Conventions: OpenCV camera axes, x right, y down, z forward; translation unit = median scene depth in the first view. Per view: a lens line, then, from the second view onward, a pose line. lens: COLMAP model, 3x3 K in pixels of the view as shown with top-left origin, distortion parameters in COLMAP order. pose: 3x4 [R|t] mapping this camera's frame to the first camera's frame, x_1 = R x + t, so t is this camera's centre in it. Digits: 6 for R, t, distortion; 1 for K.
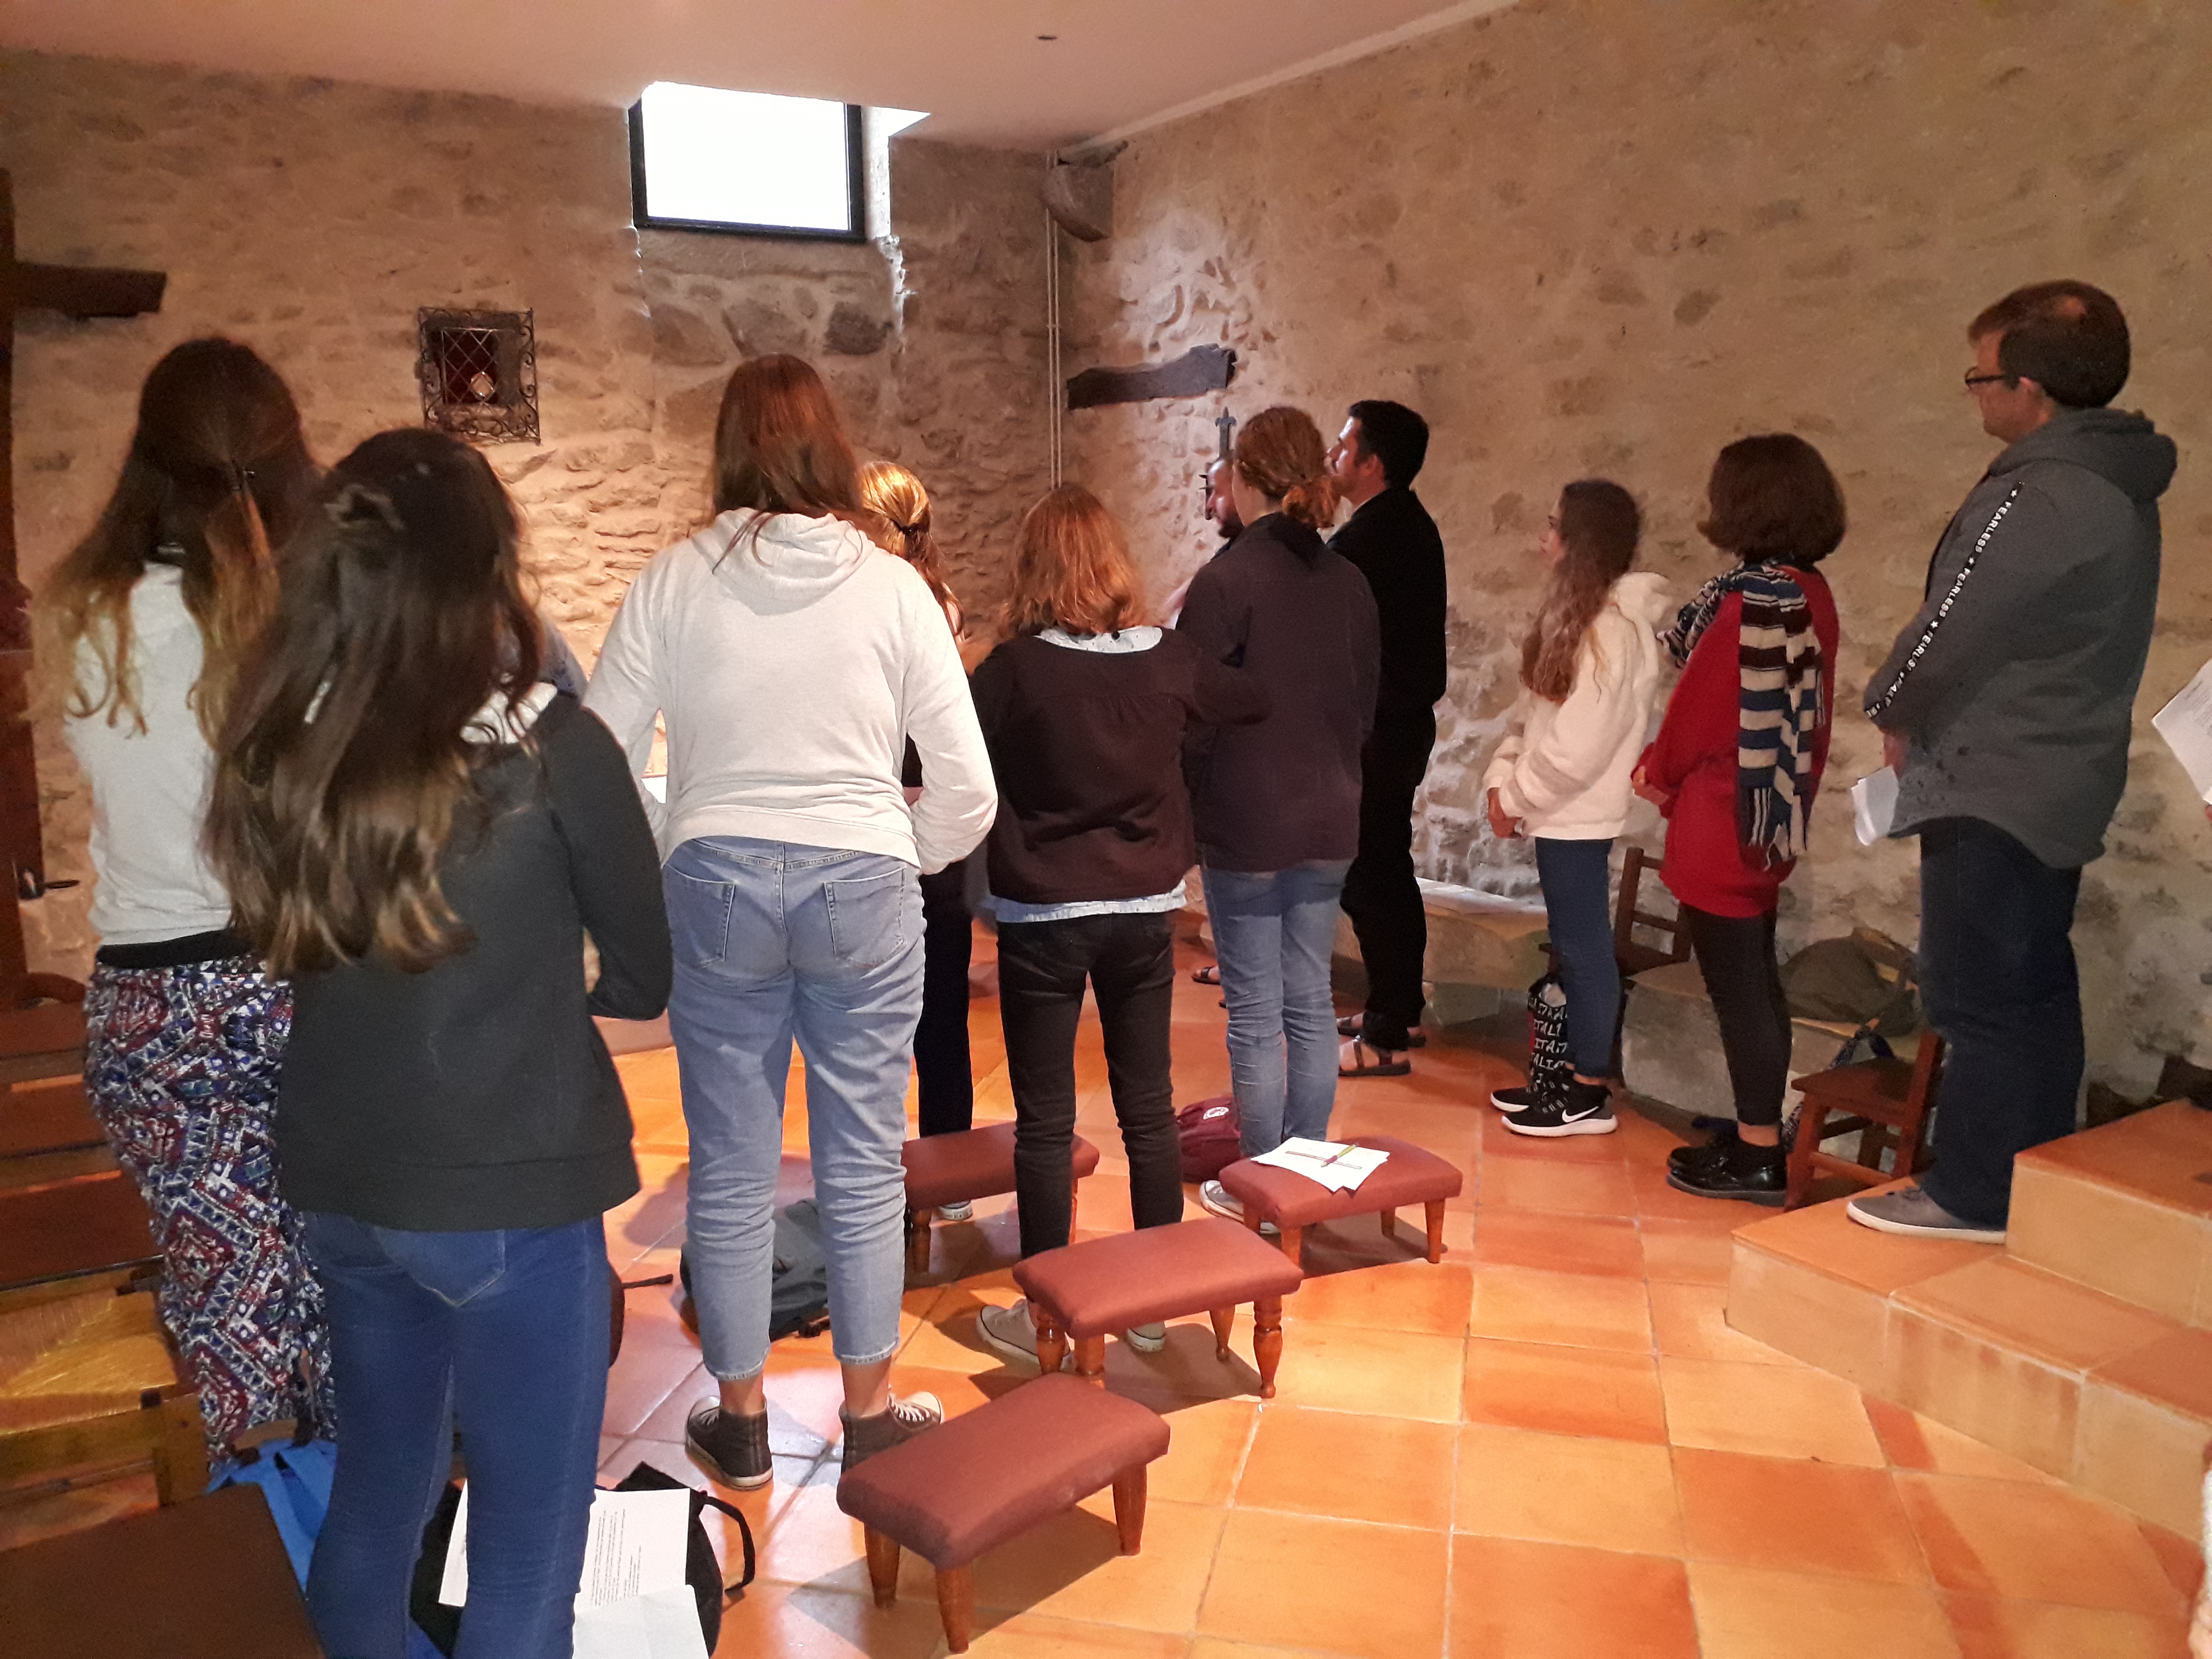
lens RADIAL K [[1742.9, 0, 1106.0], [0, 1742.9, 829.5], [0, 0, 1]] dist [-0.193924, 0.101201]
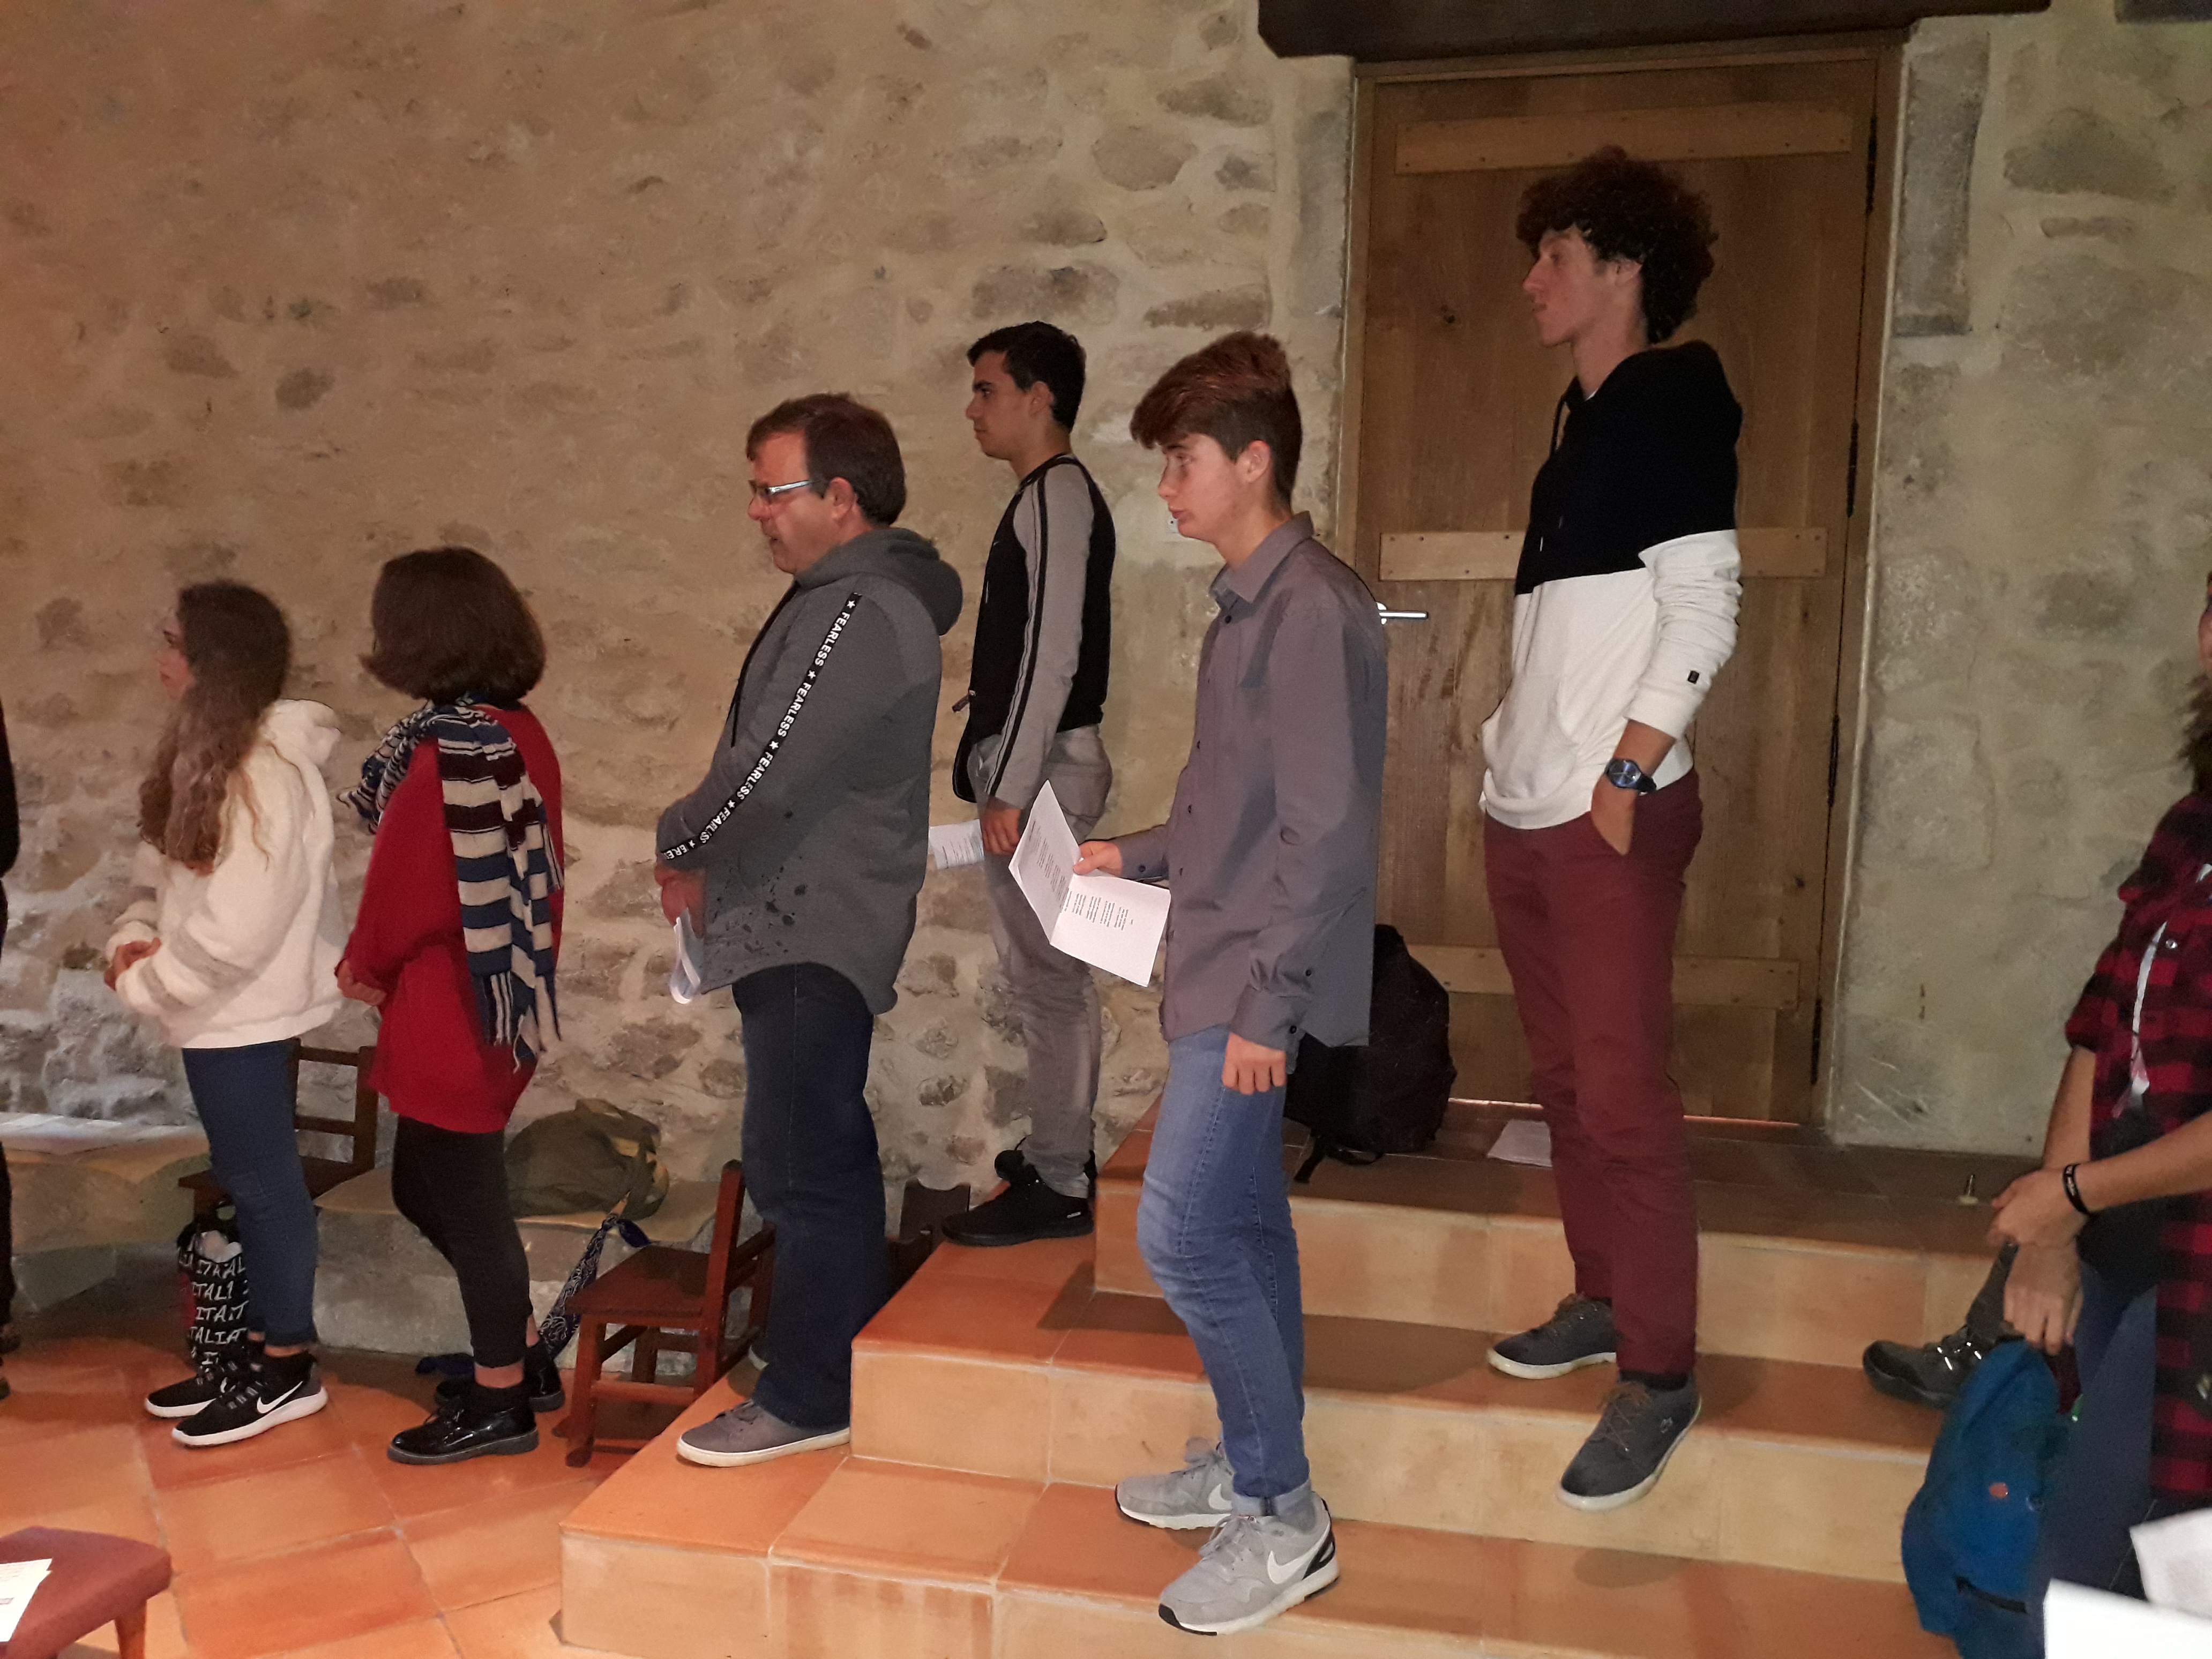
lens RADIAL K [[1745.8, 0, 1106.0], [0, 1745.8, 829.5], [0, 0, 1]] dist [-0.005468, 0.002883]
pose [[0.684882, -0.034497, 0.727837, -0.030691], [0.088952, 0.995366, -0.036524, -0.026236], [-0.723204, 0.089757, 0.684777, 0.156032]]
